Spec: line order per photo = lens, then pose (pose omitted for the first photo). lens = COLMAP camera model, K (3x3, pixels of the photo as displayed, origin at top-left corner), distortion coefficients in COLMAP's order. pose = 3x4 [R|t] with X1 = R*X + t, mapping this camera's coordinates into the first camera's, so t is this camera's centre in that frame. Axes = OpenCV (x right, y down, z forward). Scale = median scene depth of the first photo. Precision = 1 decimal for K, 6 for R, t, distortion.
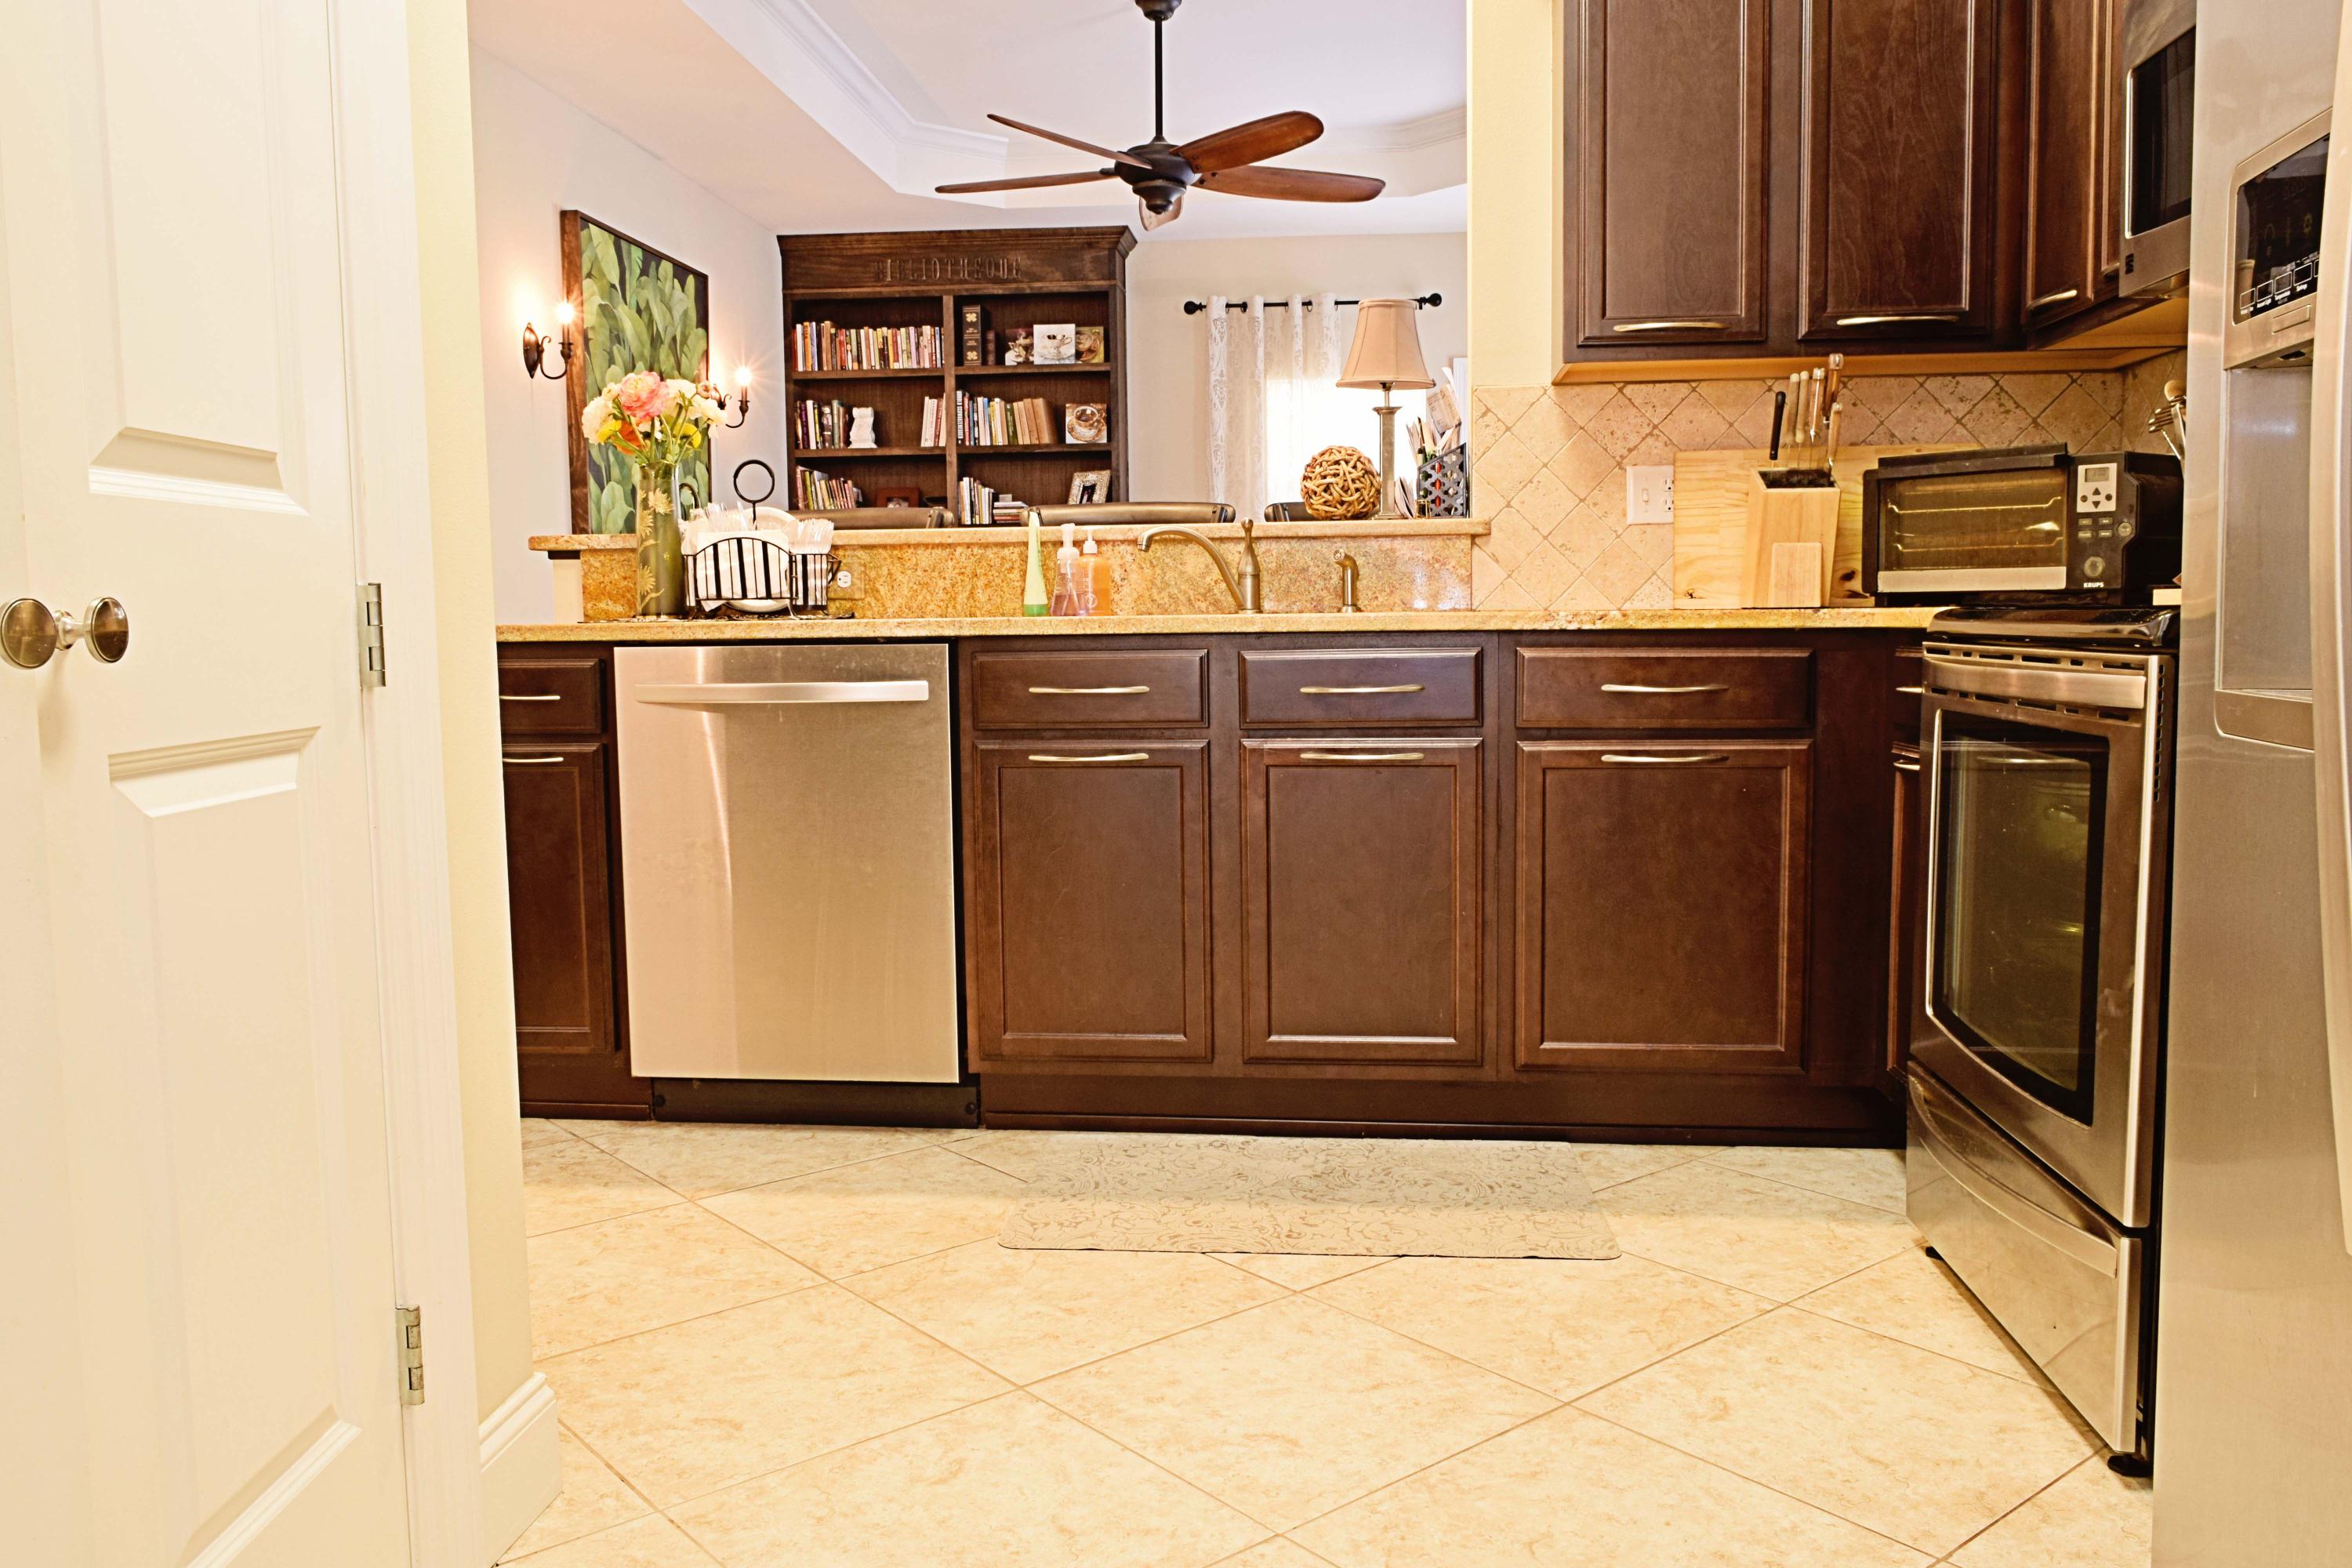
lens RADIAL K [[1818.7, 0, 1183.5], [0, 1818.7, 775.5], [0, 0, 1]] dist [-0.024696, 0.017740]
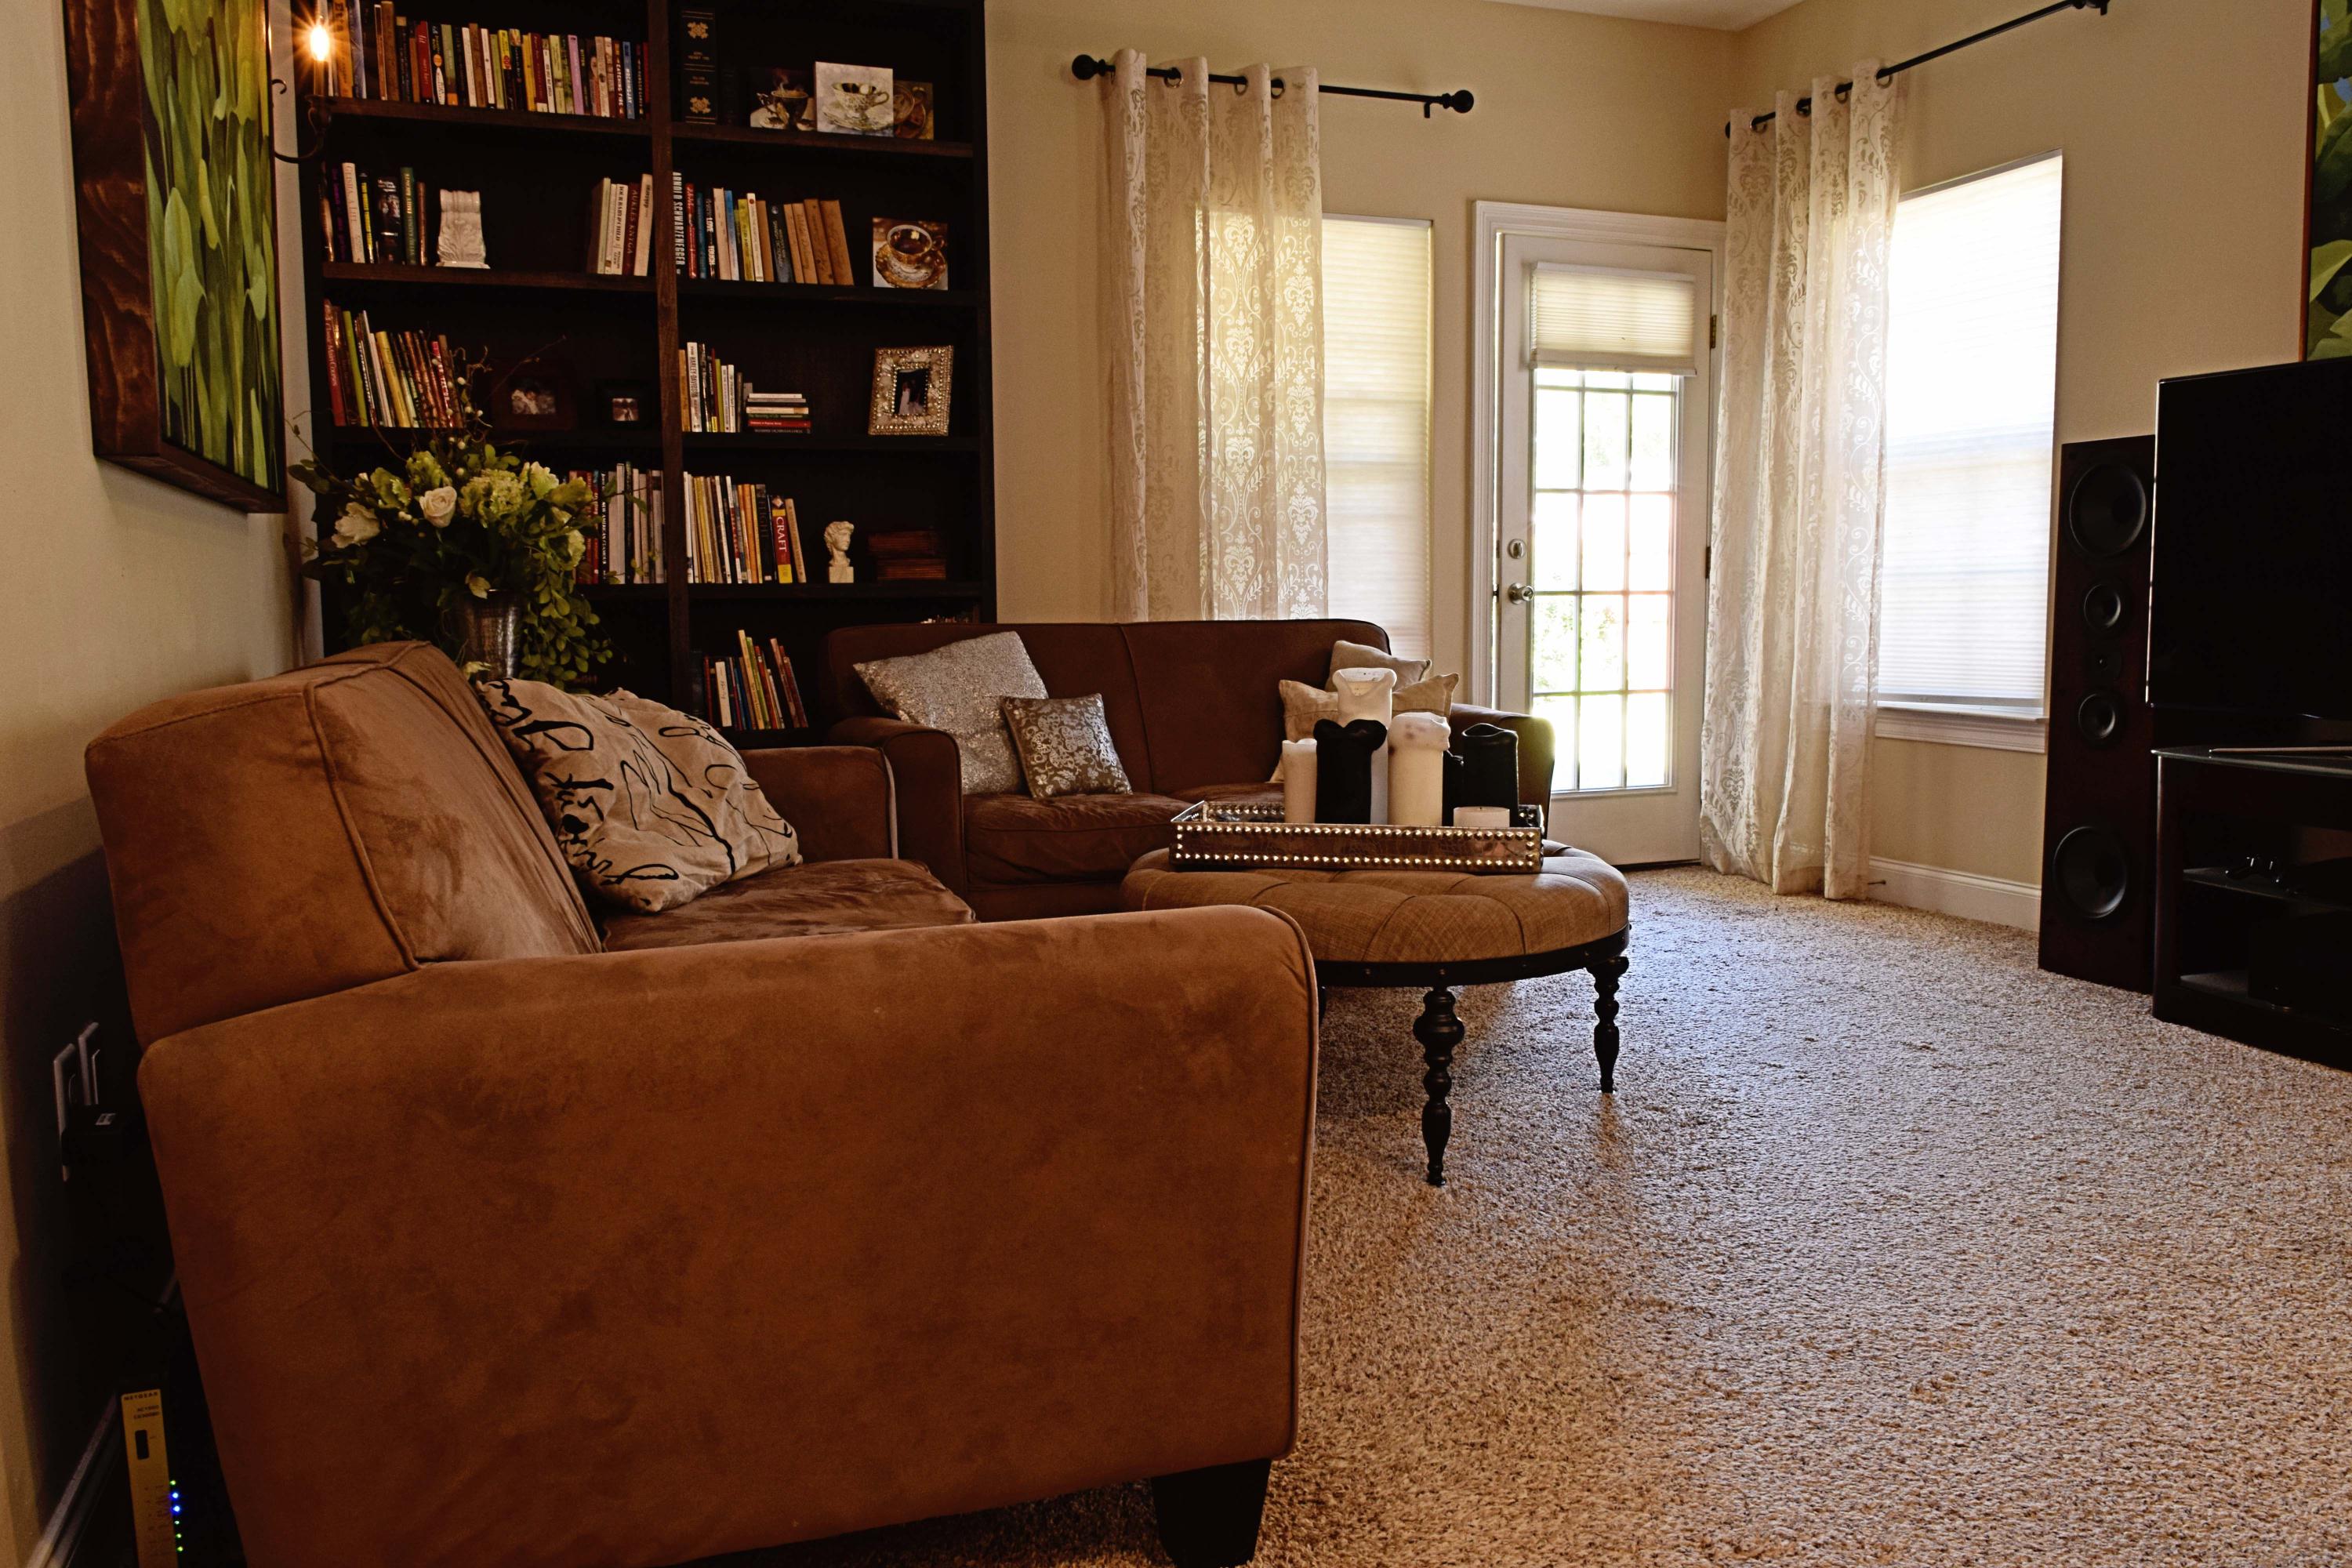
lens RADIAL K [[1818.7, 0, 1178.0], [0, 1818.7, 774.4], [0, 0, 1]] dist [-0.024696, 0.017740]
pose [[0.900164, -0.038884, 0.433812, -0.539670], [0.038213, 0.999217, 0.010269, -0.099168], [-0.433871, 0.007333, 0.900945, 1.149496]]
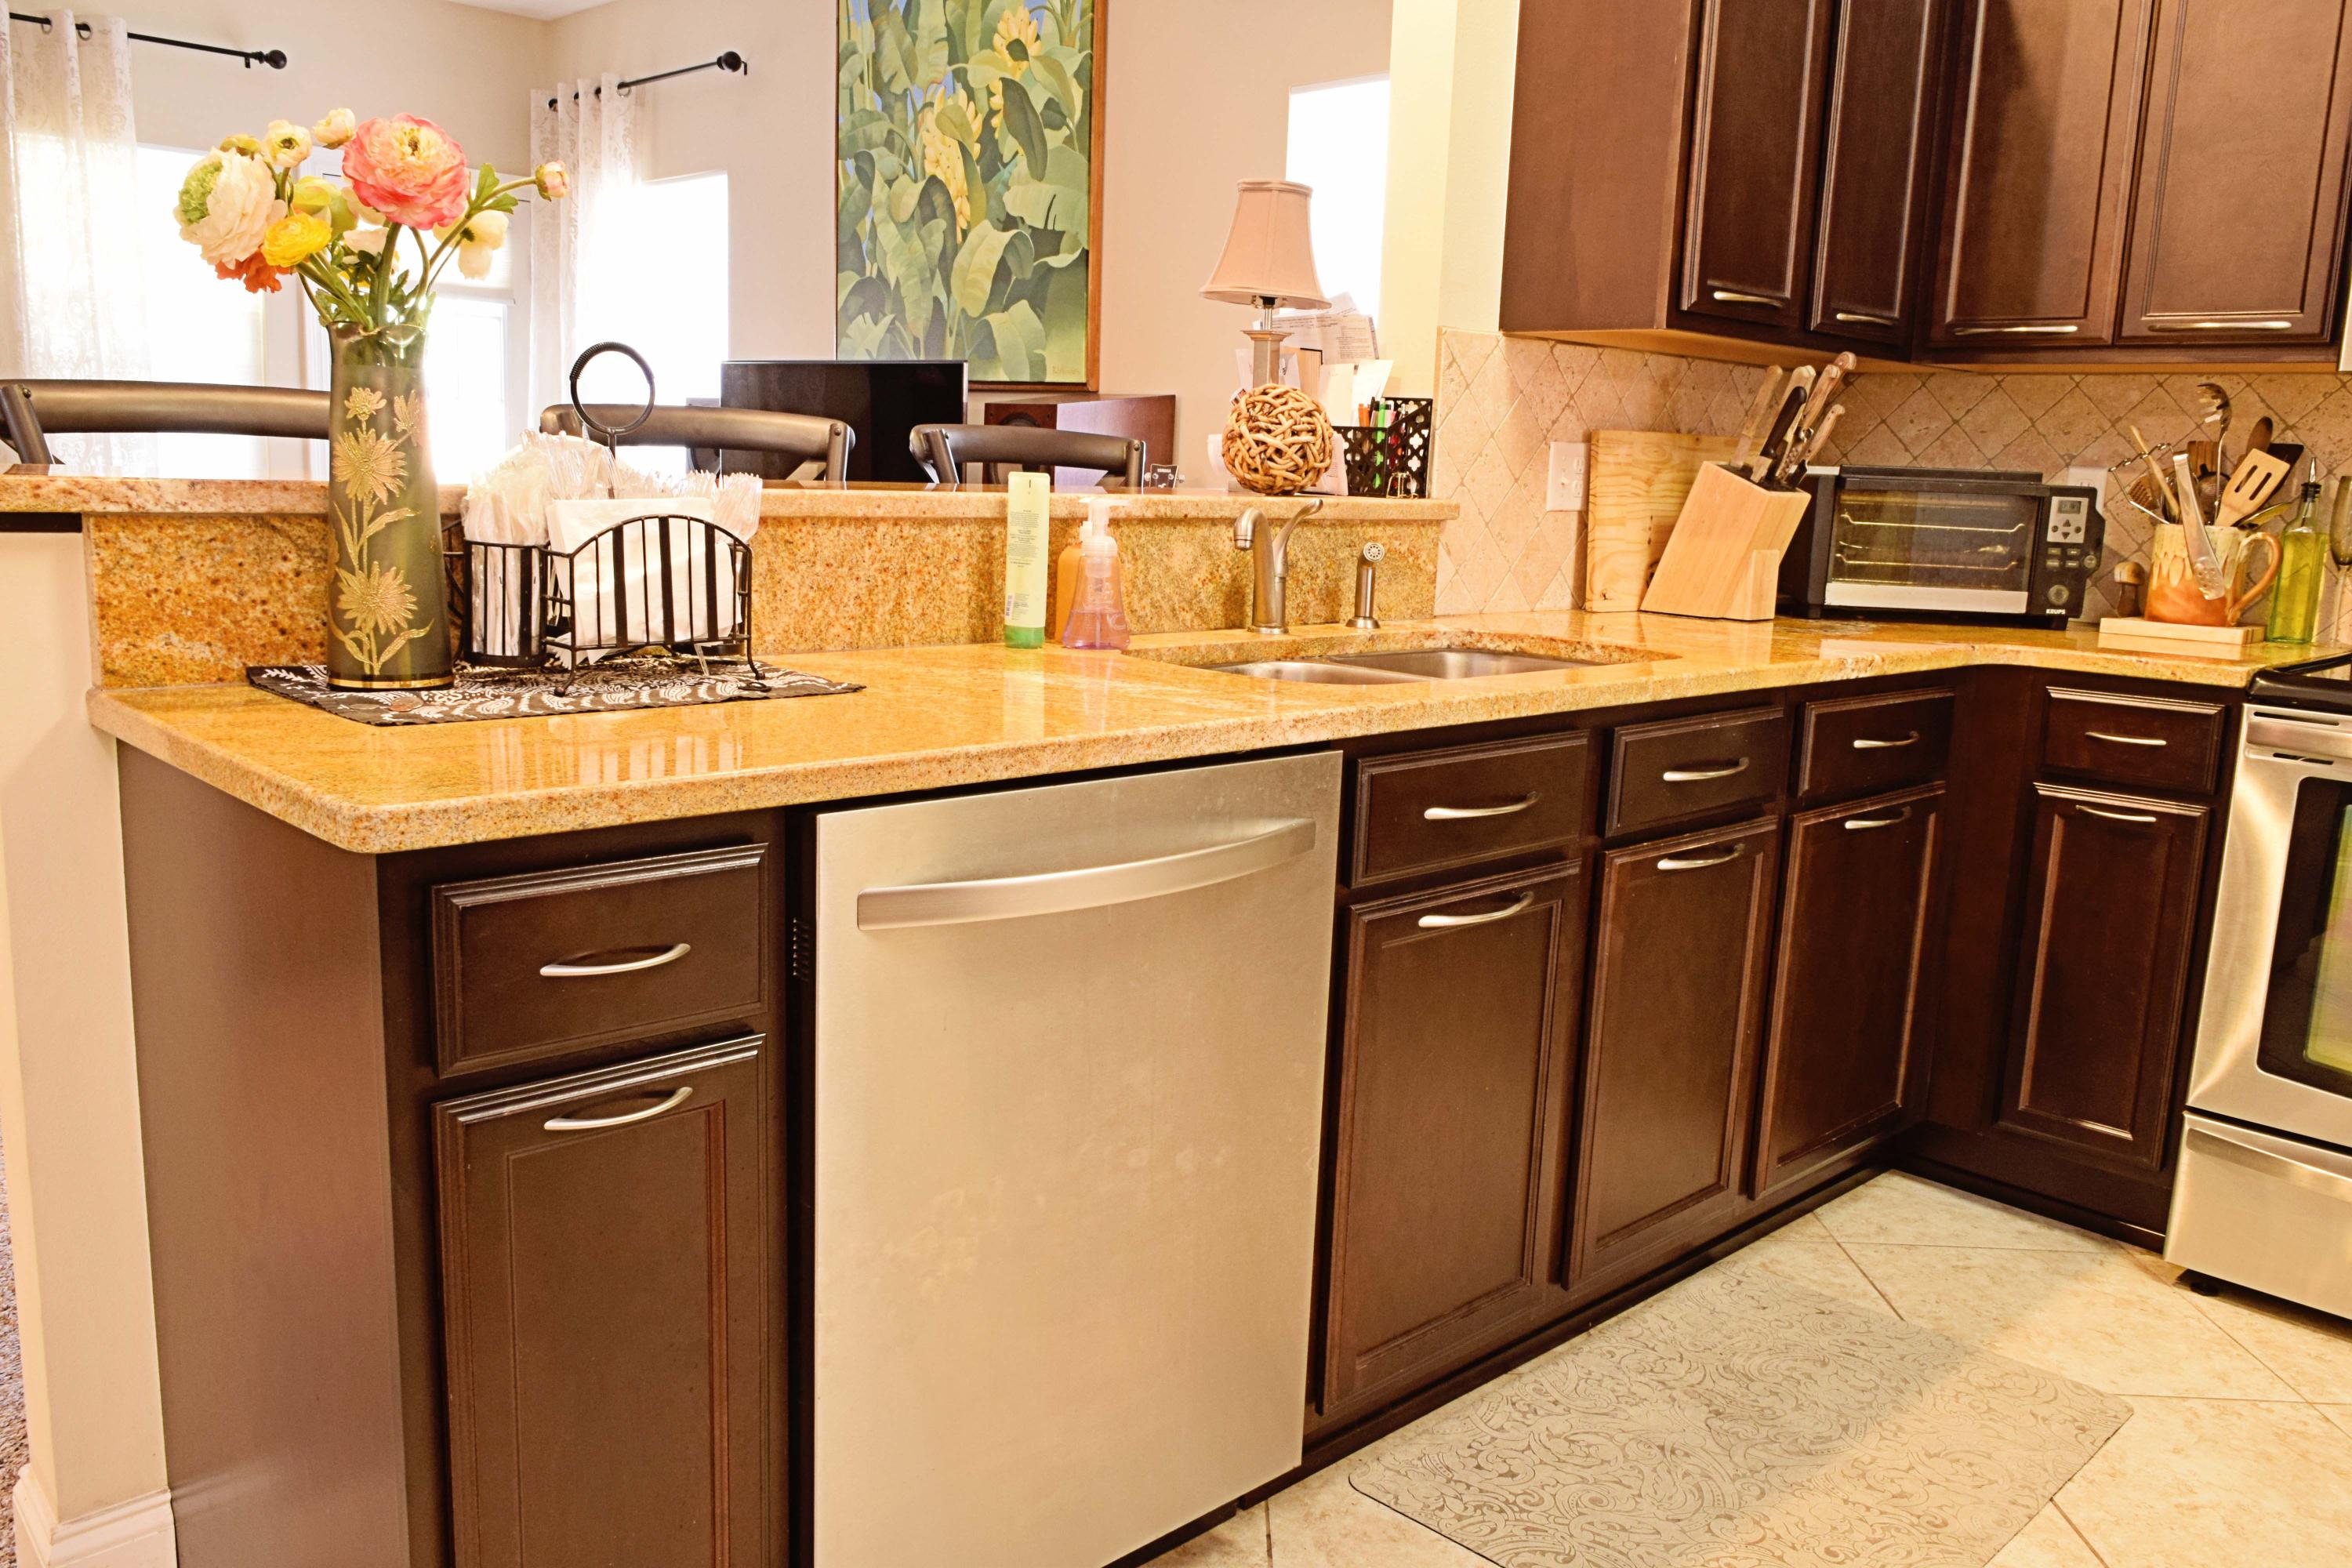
lens RADIAL K [[1818.7, 0, 1178.9], [0, 1818.7, 778.8], [0, 0, 1]] dist [-0.024696, 0.017740]
pose [[0.642132, -0.097398, 0.760381, -0.500782], [0.021319, 0.993781, 0.109292, -0.106248], [-0.766298, -0.053970, 0.640215, 0.561122]]
